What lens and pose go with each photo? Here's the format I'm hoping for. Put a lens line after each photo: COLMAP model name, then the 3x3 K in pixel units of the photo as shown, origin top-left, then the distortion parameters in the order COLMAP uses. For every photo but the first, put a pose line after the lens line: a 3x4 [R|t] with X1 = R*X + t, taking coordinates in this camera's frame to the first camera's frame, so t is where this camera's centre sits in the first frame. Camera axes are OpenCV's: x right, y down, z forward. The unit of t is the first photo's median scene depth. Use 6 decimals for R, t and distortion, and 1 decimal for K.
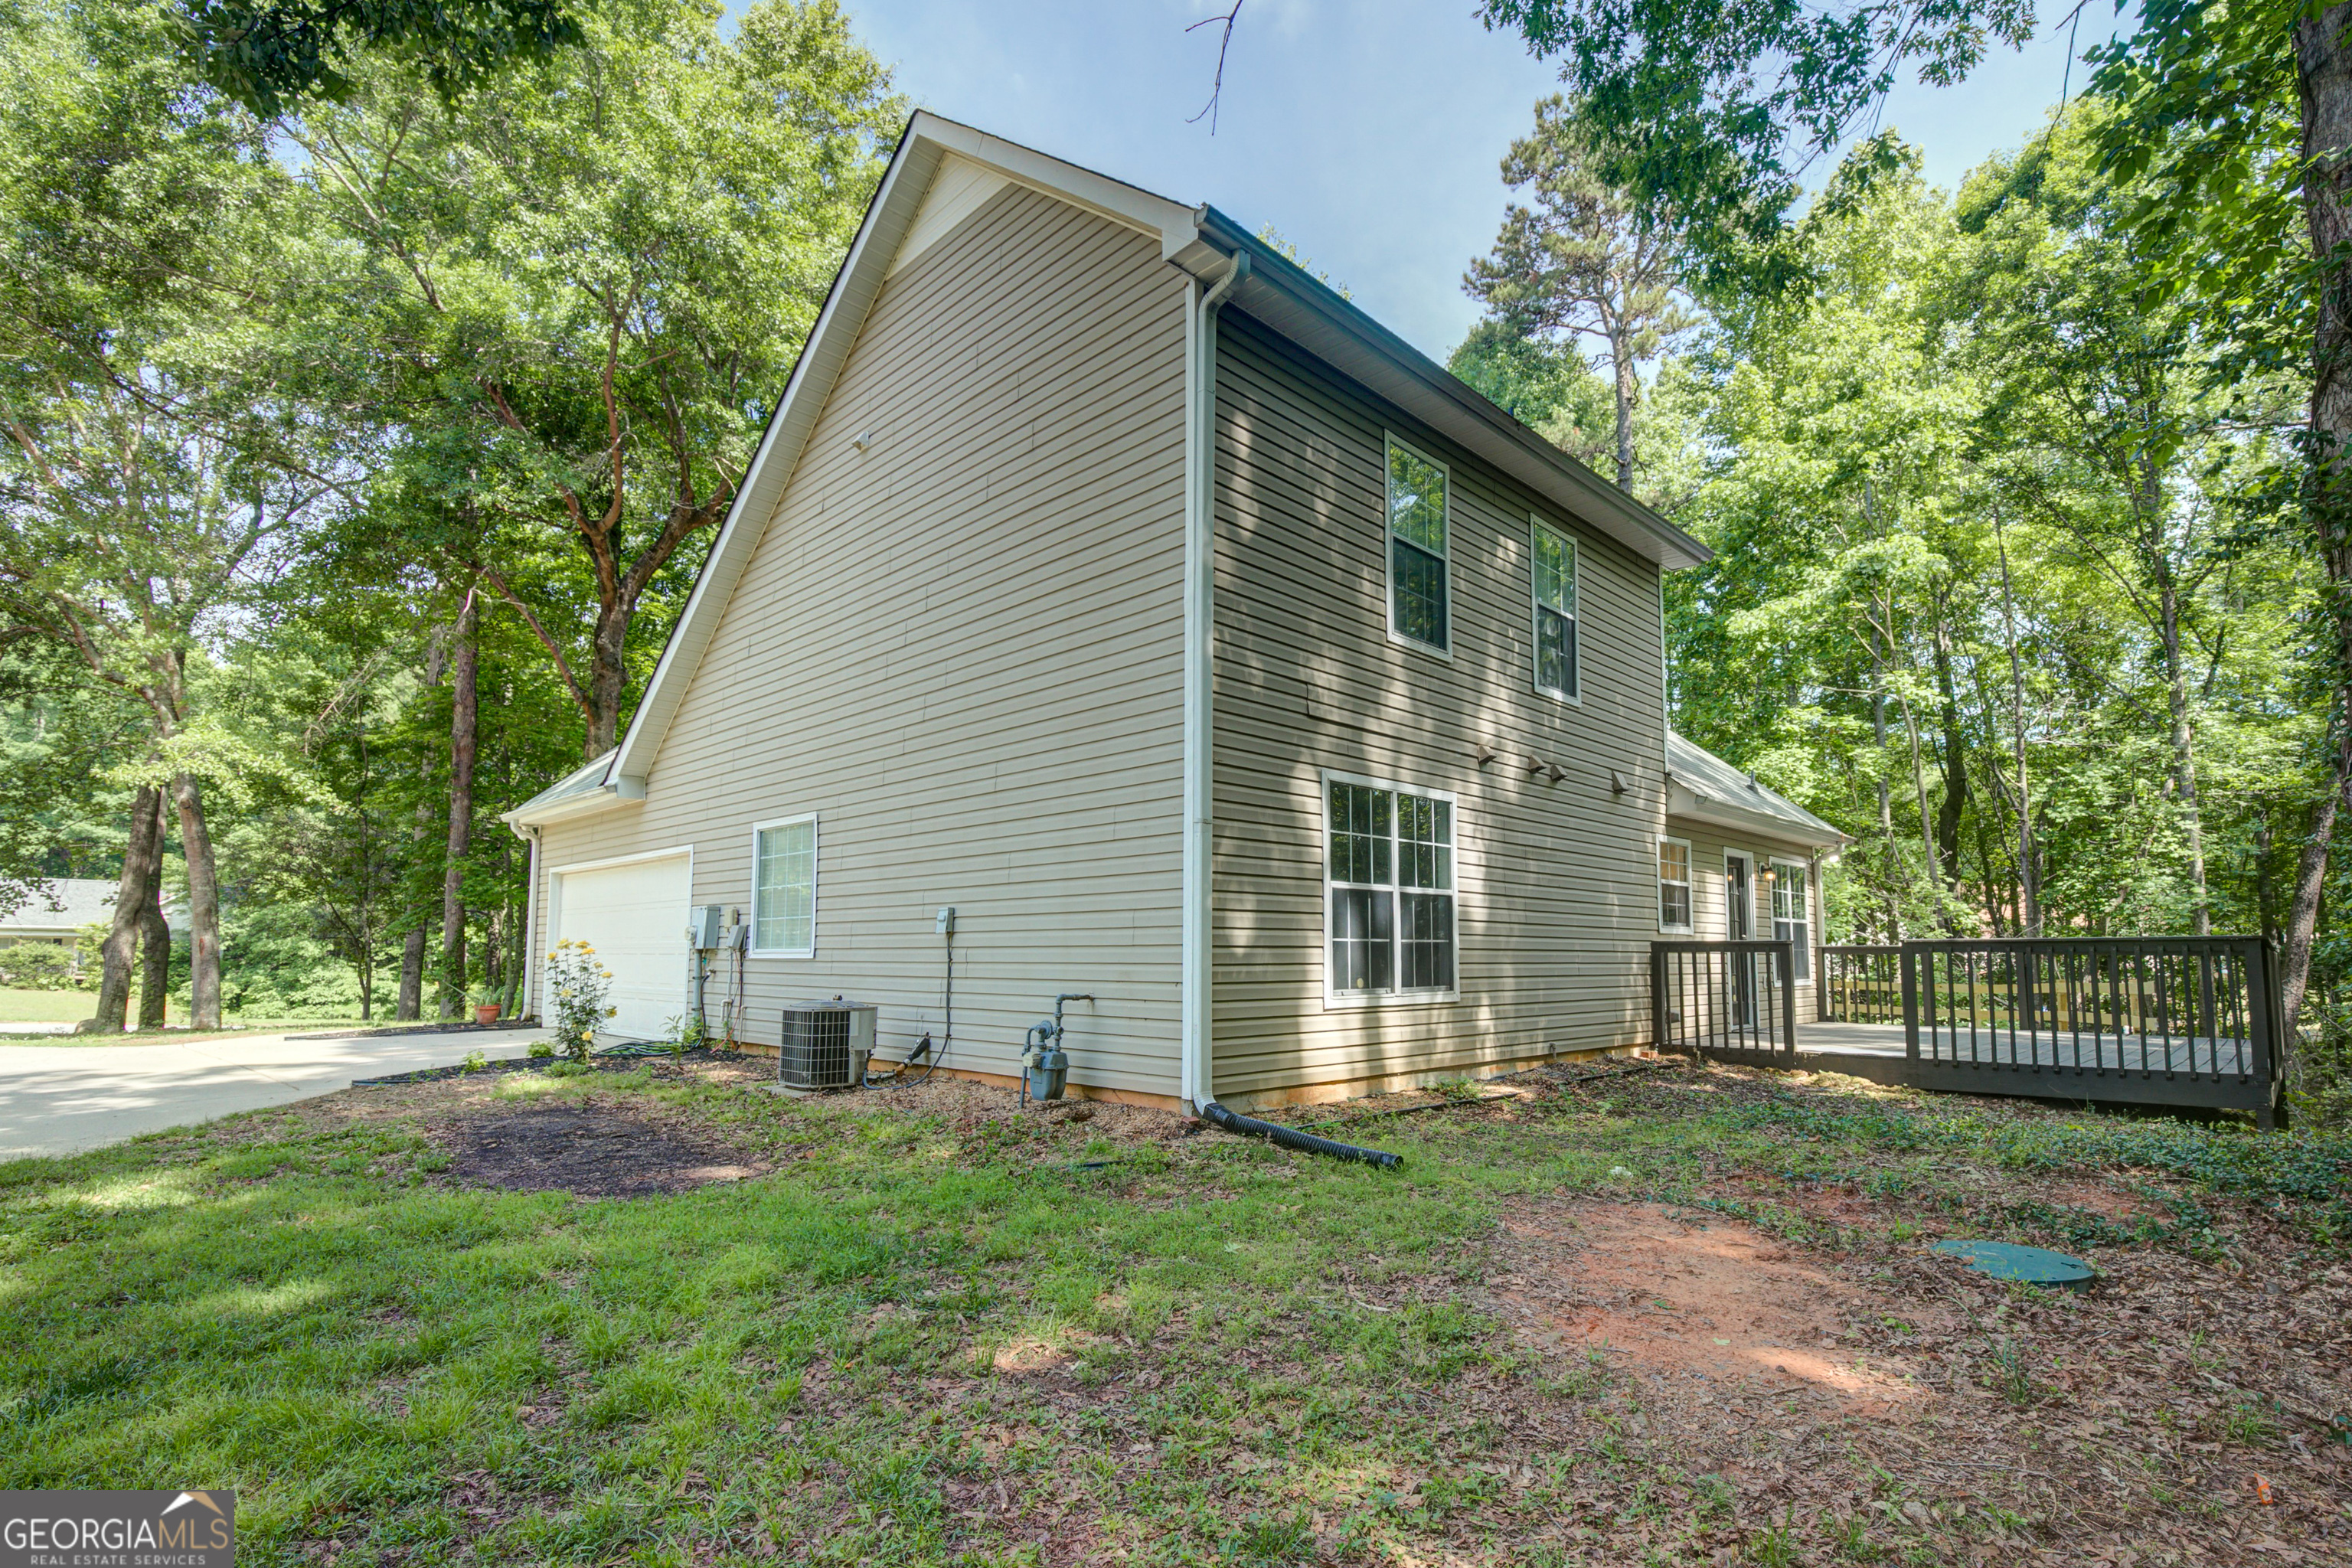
lens RADIAL K [[1113.9, 0, 1232.0], [0, 1113.9, 810.5], [0, 0, 1]] dist [-0.003432, -0.000517]
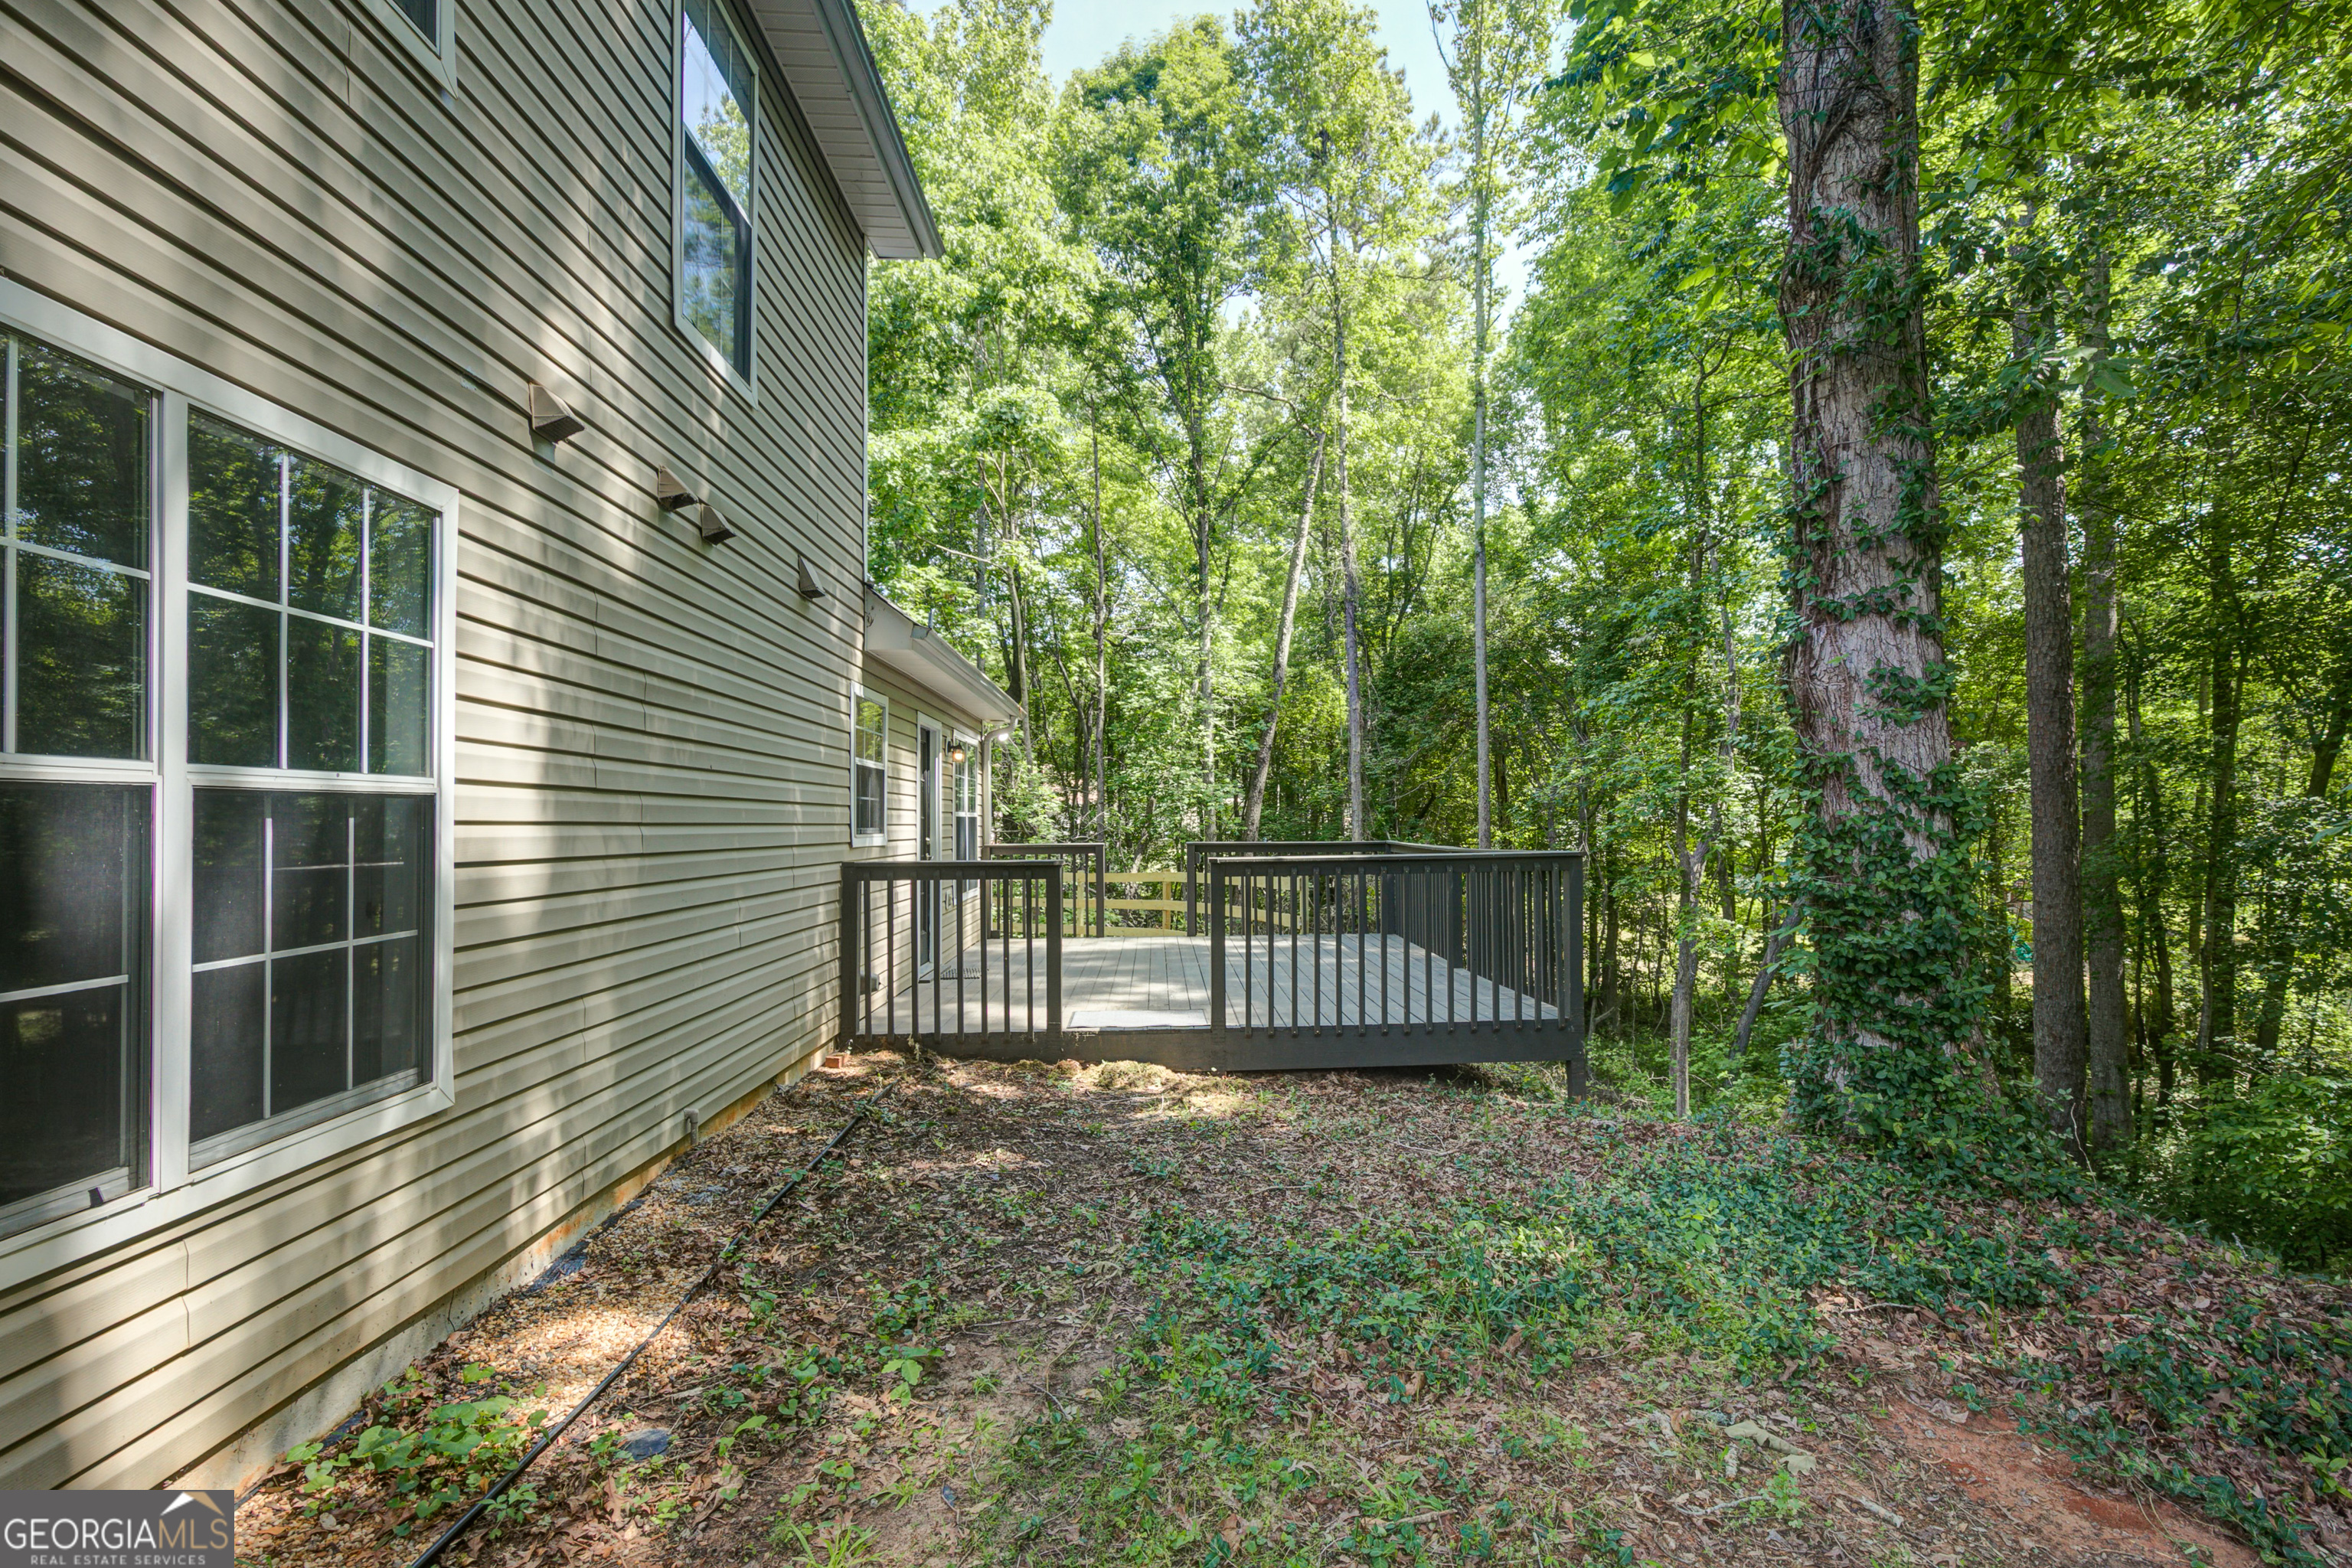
lens RADIAL K [[1113.9, 0, 1232.0], [0, 1113.9, 810.5], [0, 0, 1]] dist [-0.003432, -0.000517]
pose [[0.685945, 0.002064, 0.727650, 0.106297], [-0.086875, 0.993076, 0.079079, 0.030336], [-0.722448, -0.117459, 0.681375, 0.536257]]
